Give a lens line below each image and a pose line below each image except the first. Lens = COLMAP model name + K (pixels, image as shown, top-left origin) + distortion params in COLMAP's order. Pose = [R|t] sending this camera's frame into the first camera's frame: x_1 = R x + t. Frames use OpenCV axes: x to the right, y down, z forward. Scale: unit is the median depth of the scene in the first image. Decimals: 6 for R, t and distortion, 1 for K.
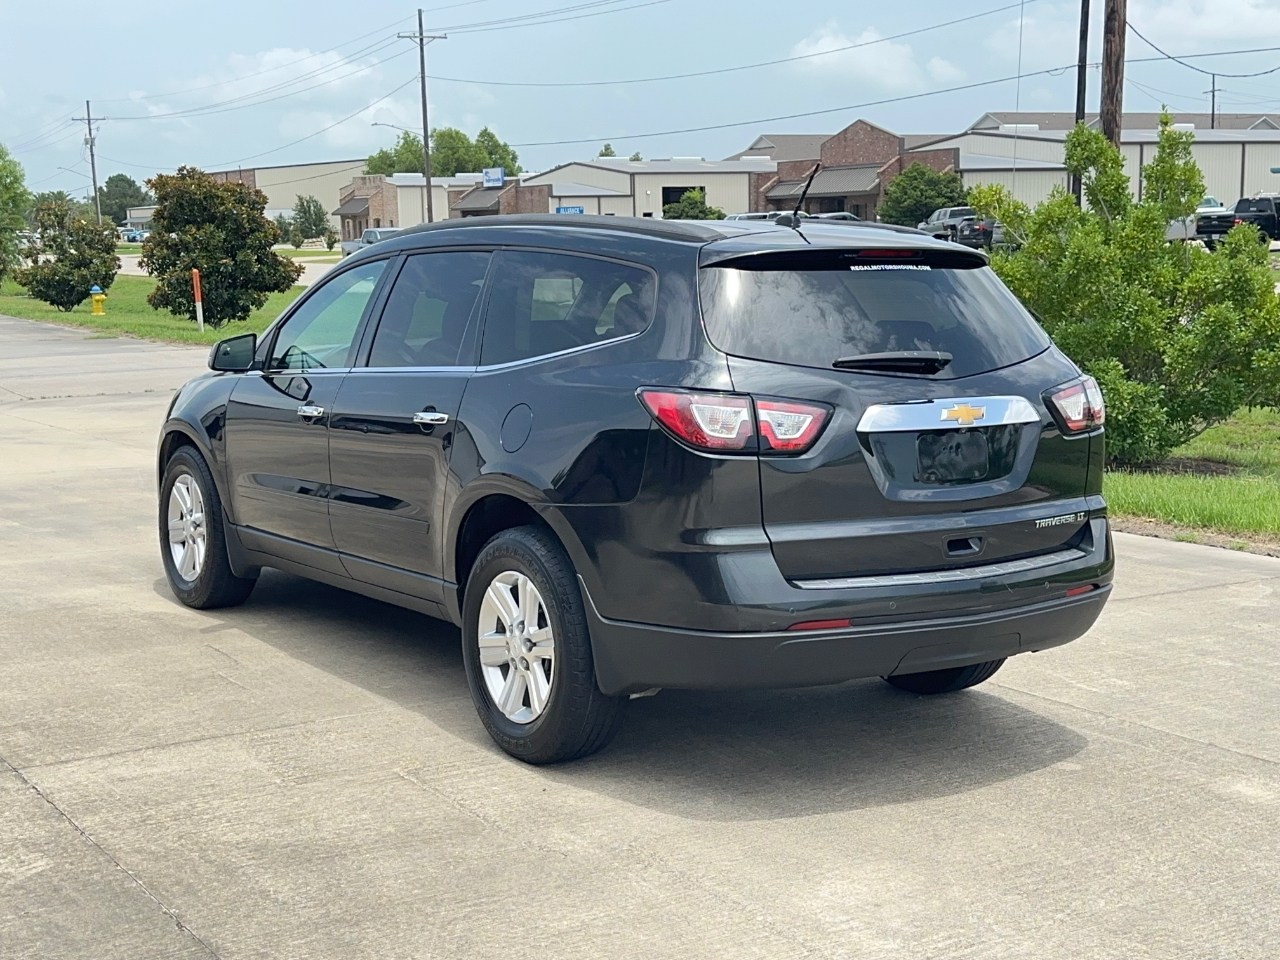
lens RADIAL K [[1753.0, 0, 630.3], [0, 1753.0, 477.5], [0, 0, 1]] dist [0.217347, -0.510626]
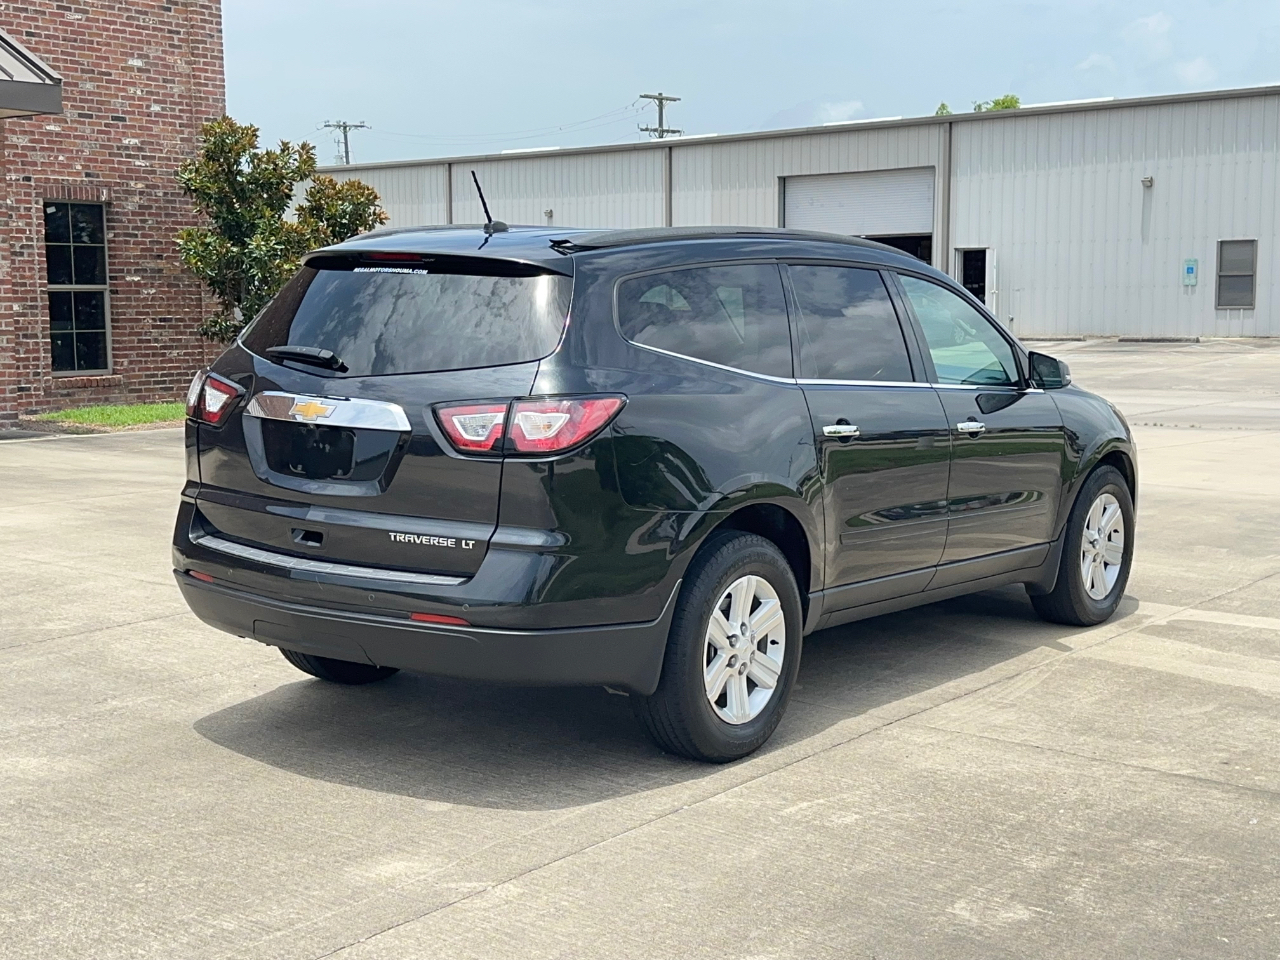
lens RADIAL K [[1756.7, 0, 638.0], [0, 1756.7, 487.6], [0, 0, 1]] dist [0.201622, -0.433876]
pose [[0.339083, 0.119823, -0.933095, 0.979777], [-0.133473, 0.987949, 0.078364, -0.078276], [0.931240, 0.097971, 0.350990, 0.655065]]
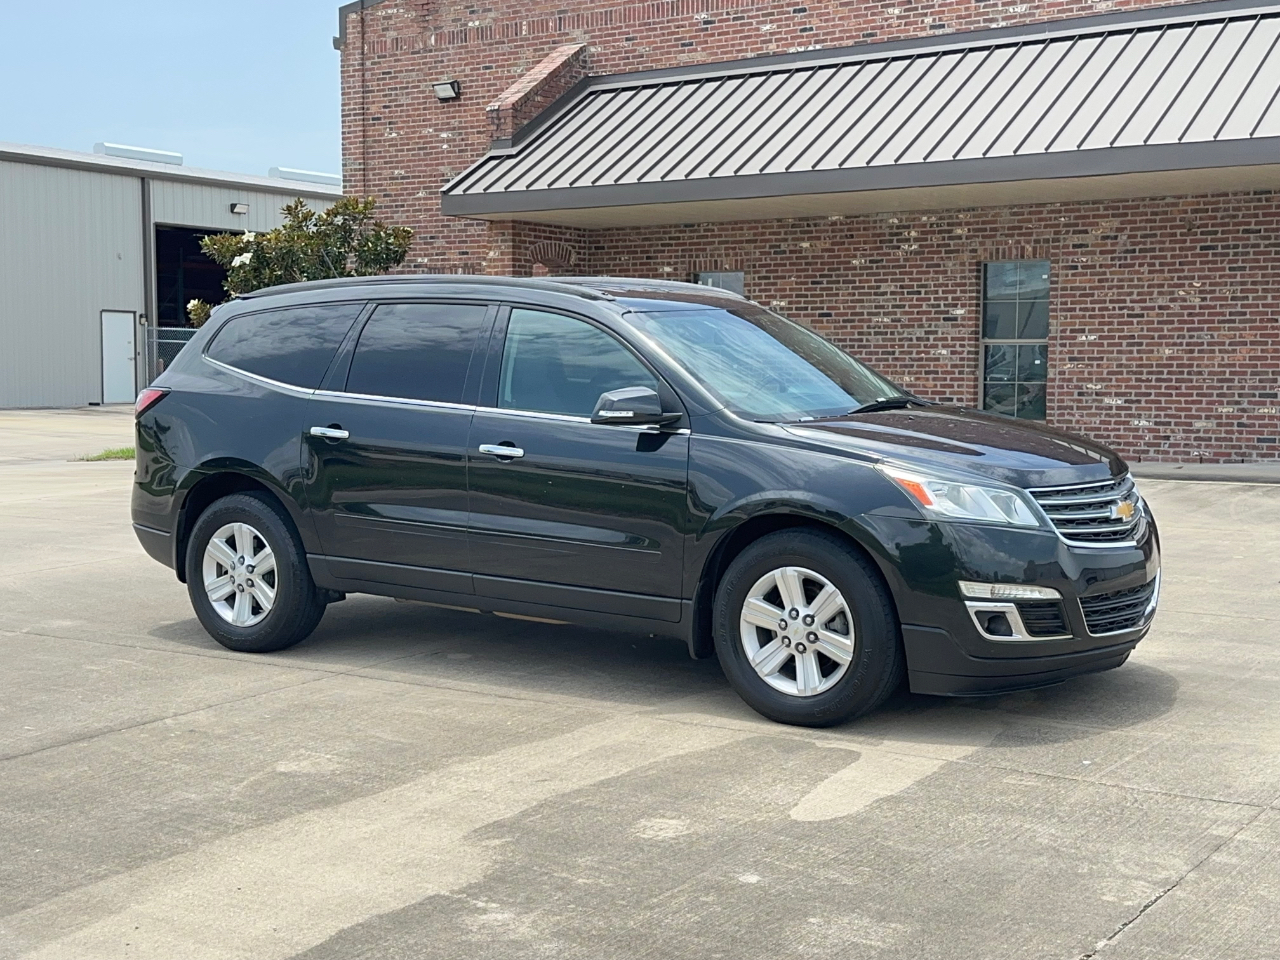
lens RADIAL K [[1763.4, 0, 635.8], [0, 1763.4, 484.1], [0, 0, 1]] dist [0.156322, -0.178980]
pose [[-0.925510, 0.043386, -0.376229, 0.398007], [-0.037306, 0.978141, 0.204570, -0.271083], [0.376880, 0.203368, -0.903661, 2.266903]]
